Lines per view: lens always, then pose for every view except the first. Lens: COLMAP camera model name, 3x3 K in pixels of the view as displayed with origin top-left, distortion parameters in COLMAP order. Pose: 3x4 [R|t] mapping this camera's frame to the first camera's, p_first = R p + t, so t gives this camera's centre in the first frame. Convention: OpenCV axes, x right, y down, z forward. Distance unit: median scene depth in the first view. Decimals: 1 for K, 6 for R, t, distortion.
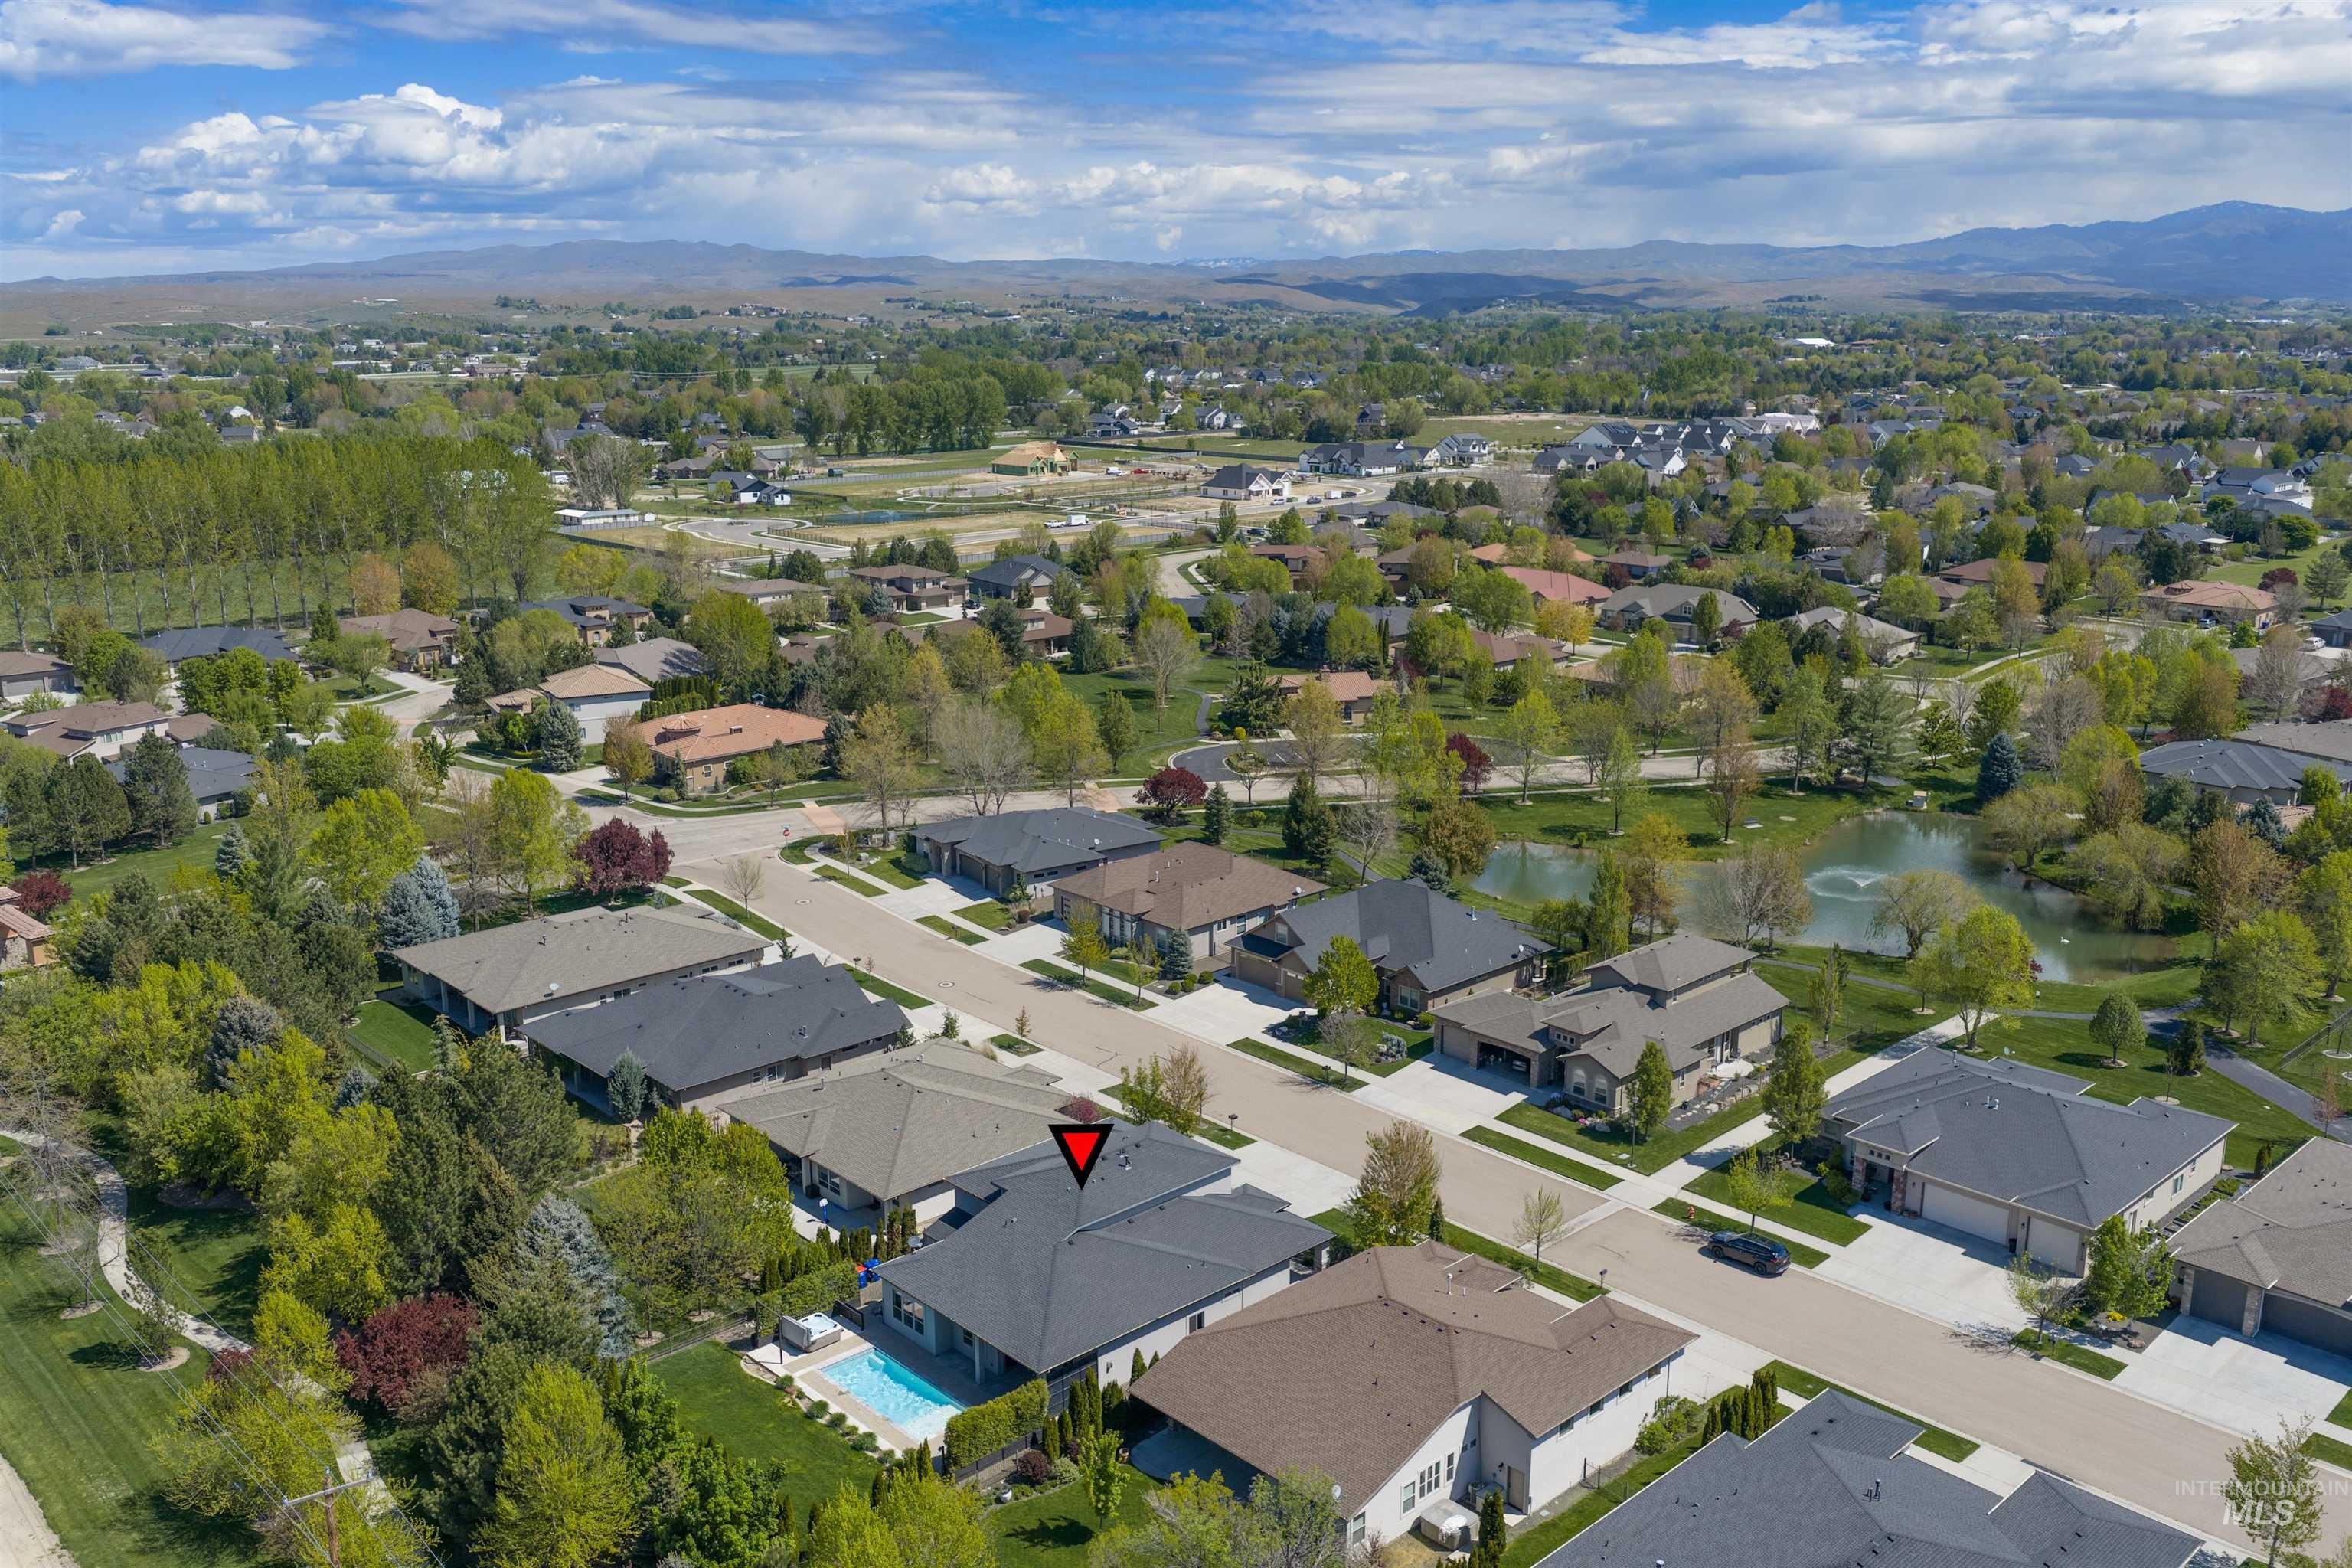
lens RADIAL K [[1949.5, 0, 1176.0], [0, 1949.5, 784.0], [0, 0, 1]] dist [0.008431, -0.011909]
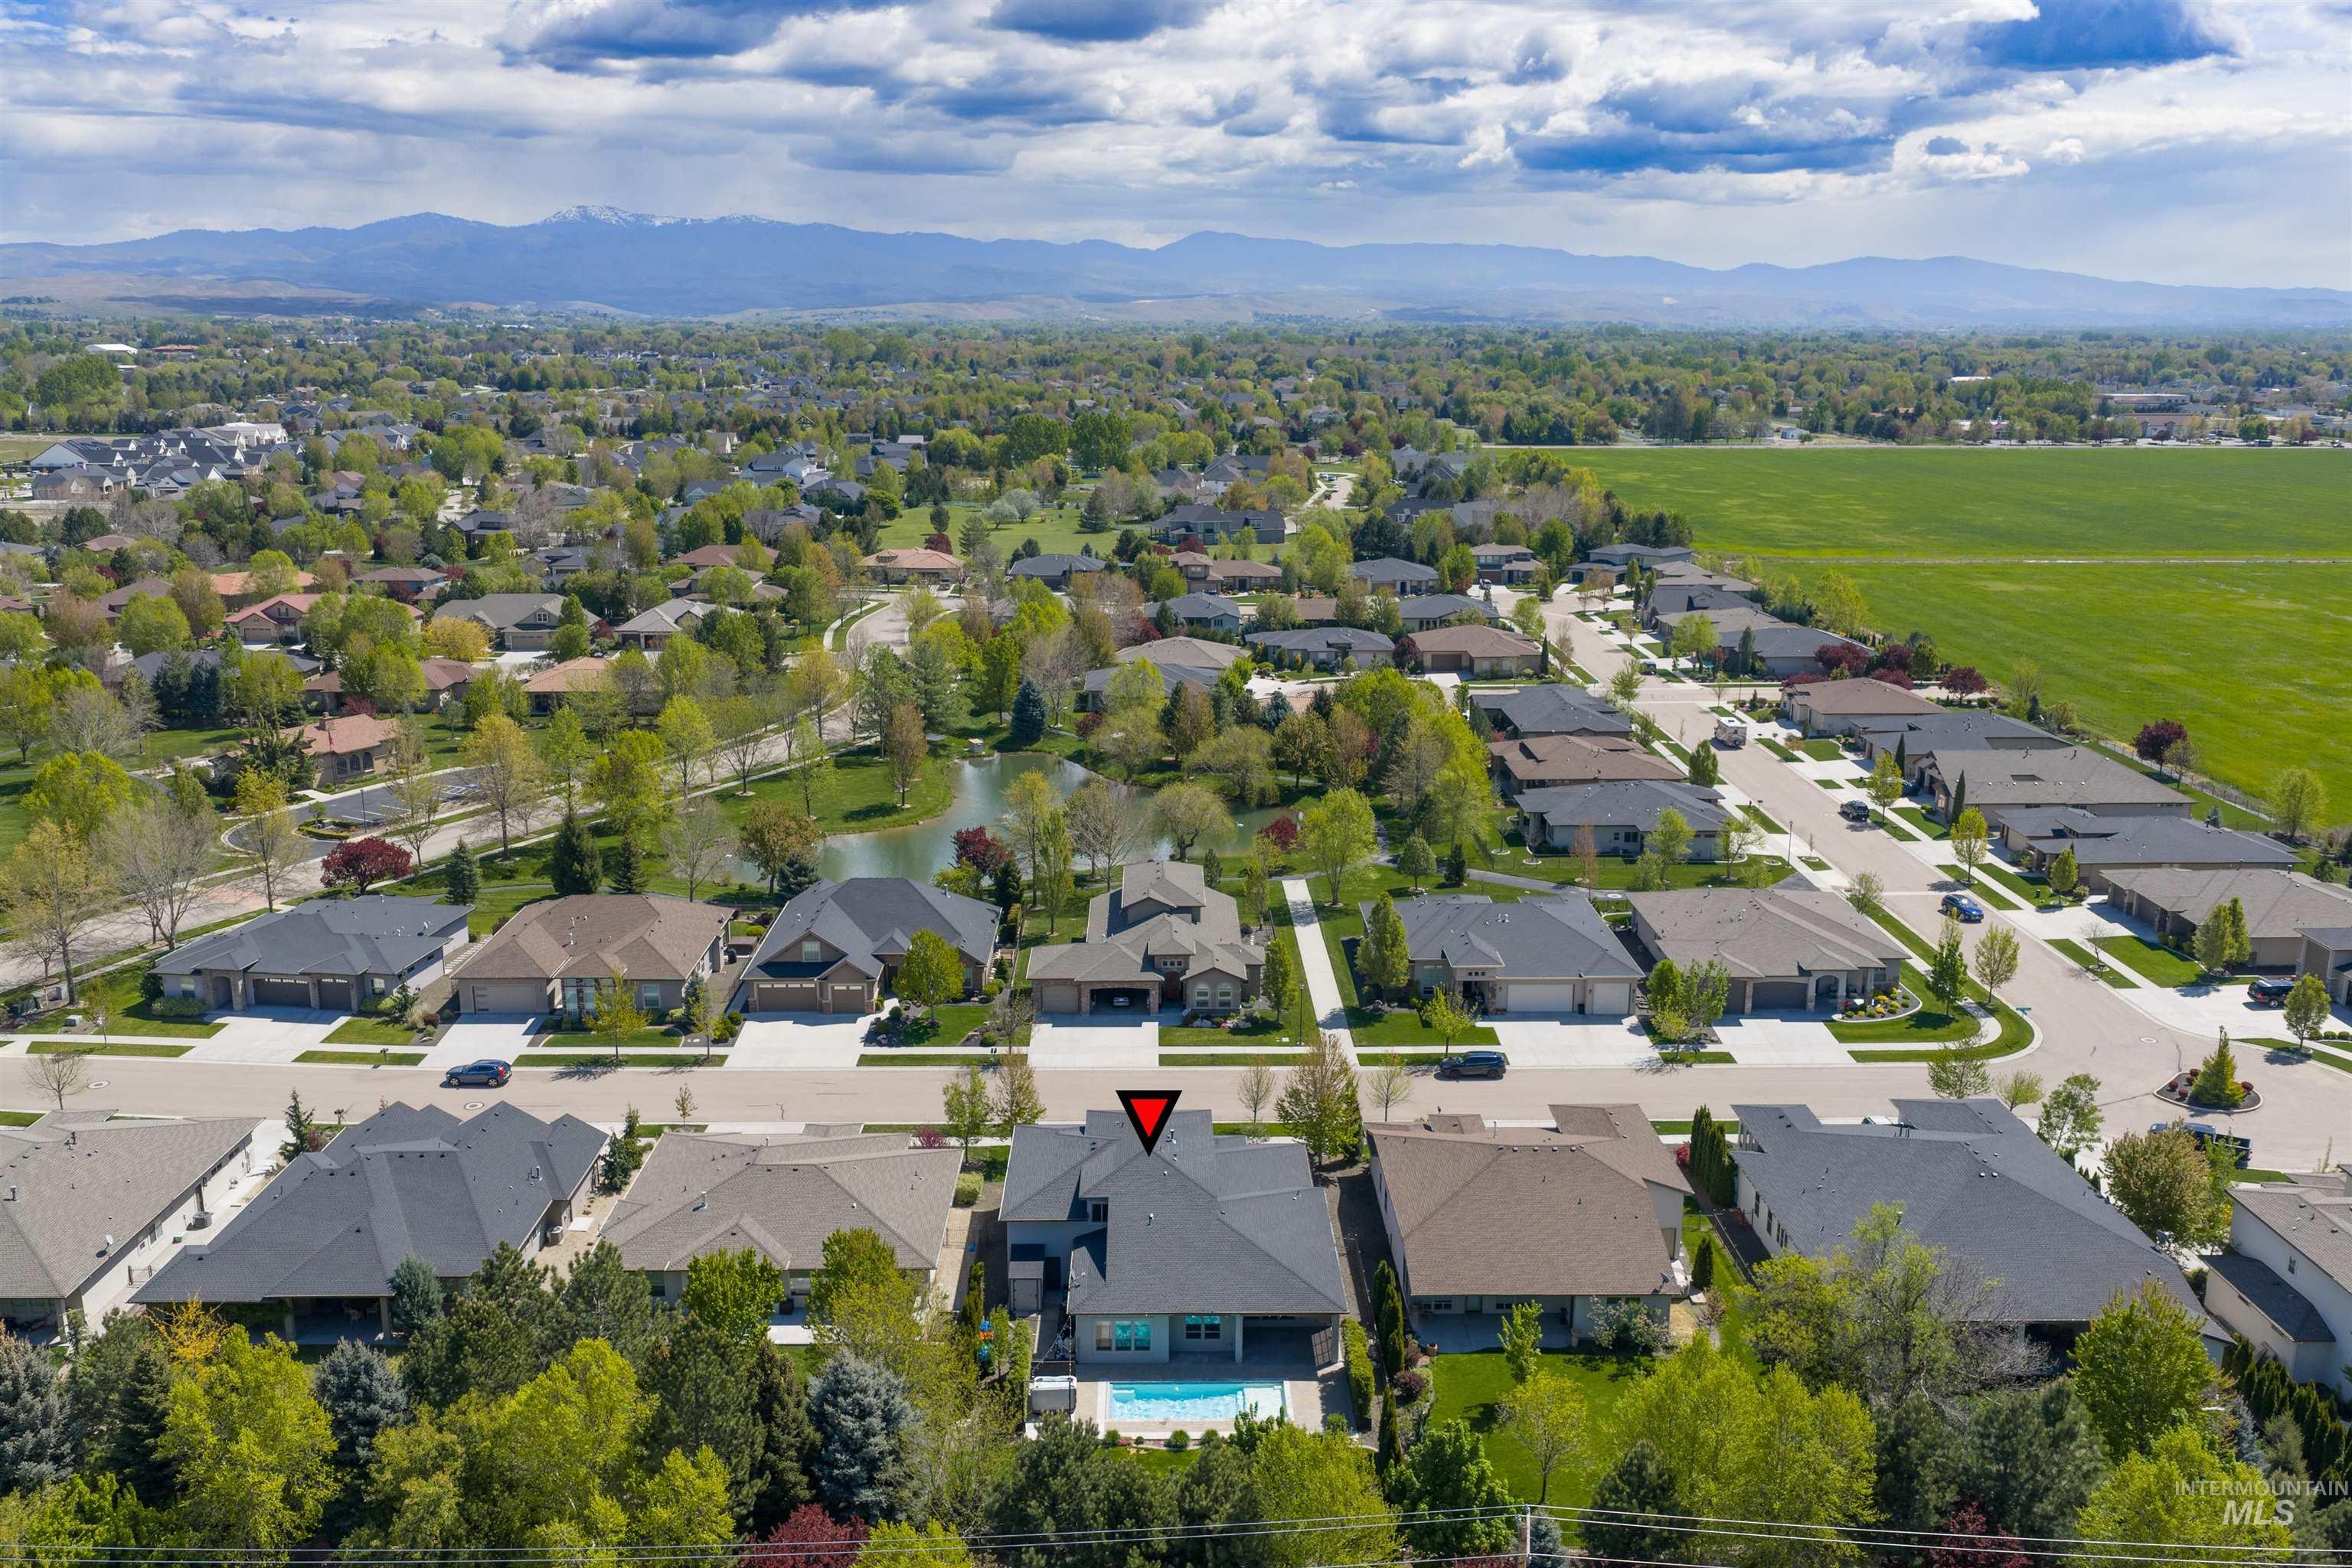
lens RADIAL K [[1949.5, 0, 1176.0], [0, 1949.5, 784.0], [0, 0, 1]] dist [0.008431, -0.011909]
pose [[0.670213, -0.168983, 0.722676, -0.574369], [0.170517, 0.982746, 0.071656, -0.049608], [-0.722315, 0.075204, 0.687463, 0.211612]]
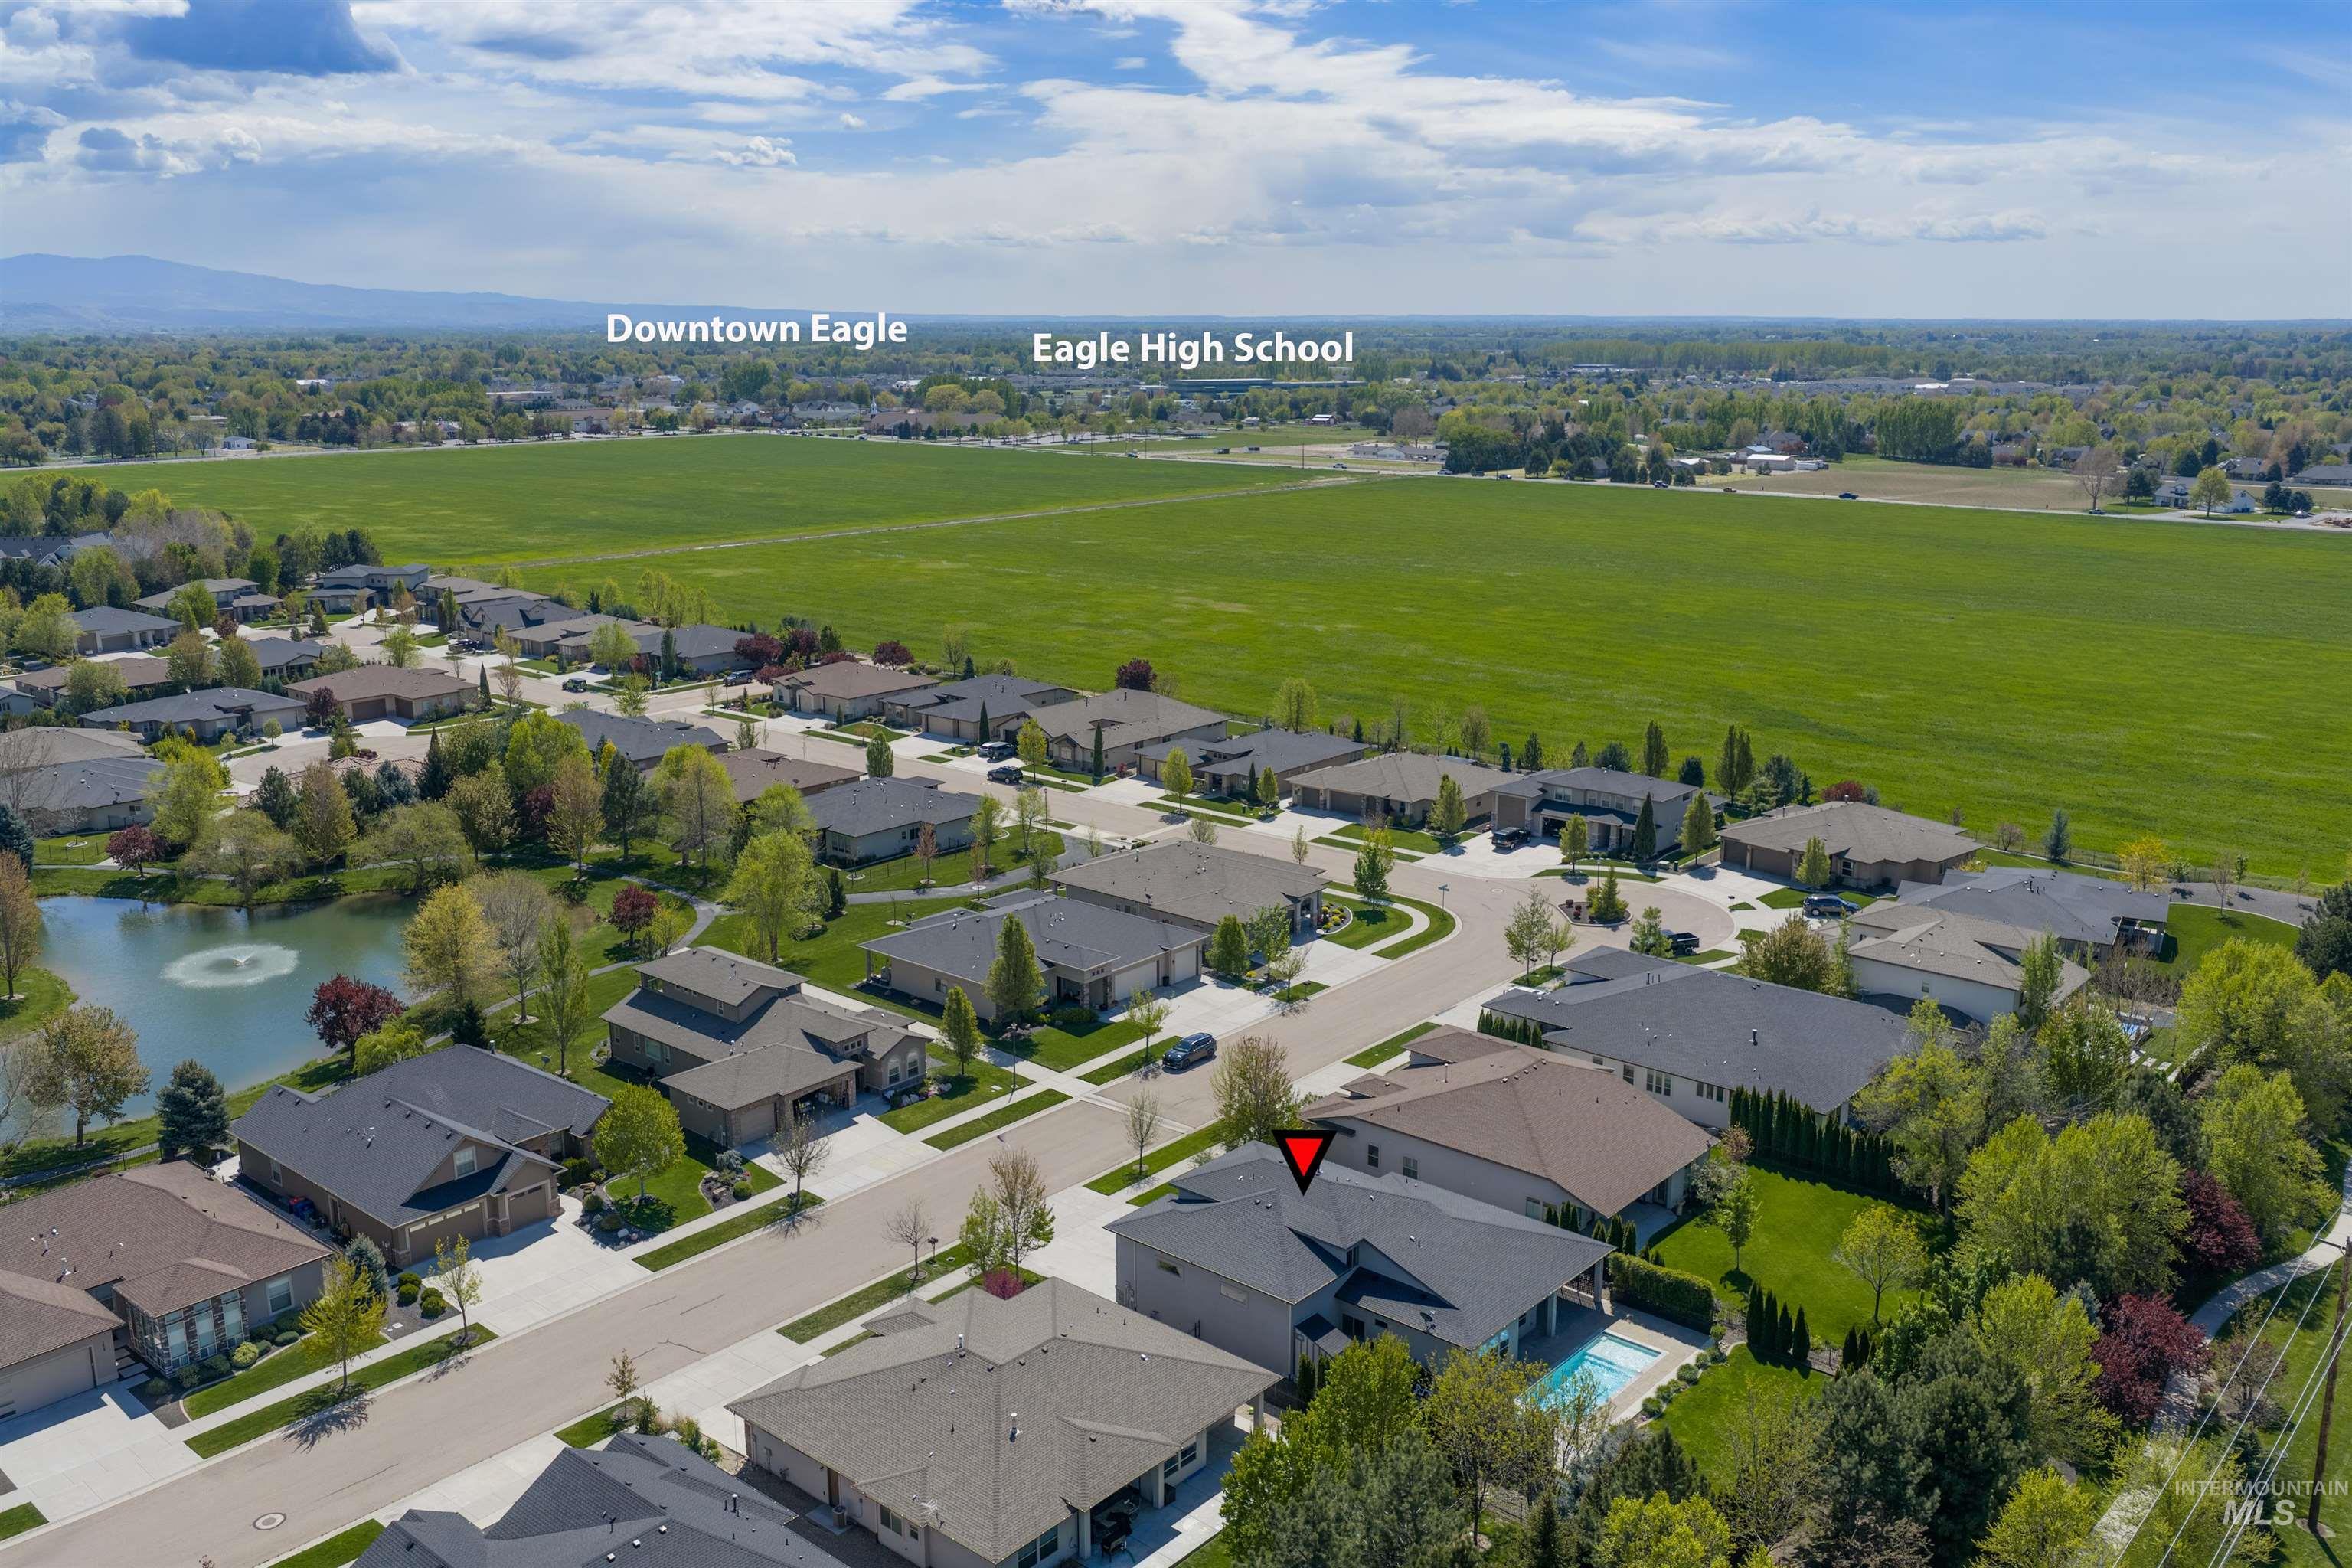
lens RADIAL K [[1949.5, 0, 1176.0], [0, 1949.5, 784.0], [0, 0, 1]] dist [0.008431, -0.011909]
pose [[-0.109130, -0.226462, 0.967887, -0.722583], [0.233031, 0.940740, 0.246385, -0.193708], [-0.966327, 0.252436, -0.049890, 0.830333]]
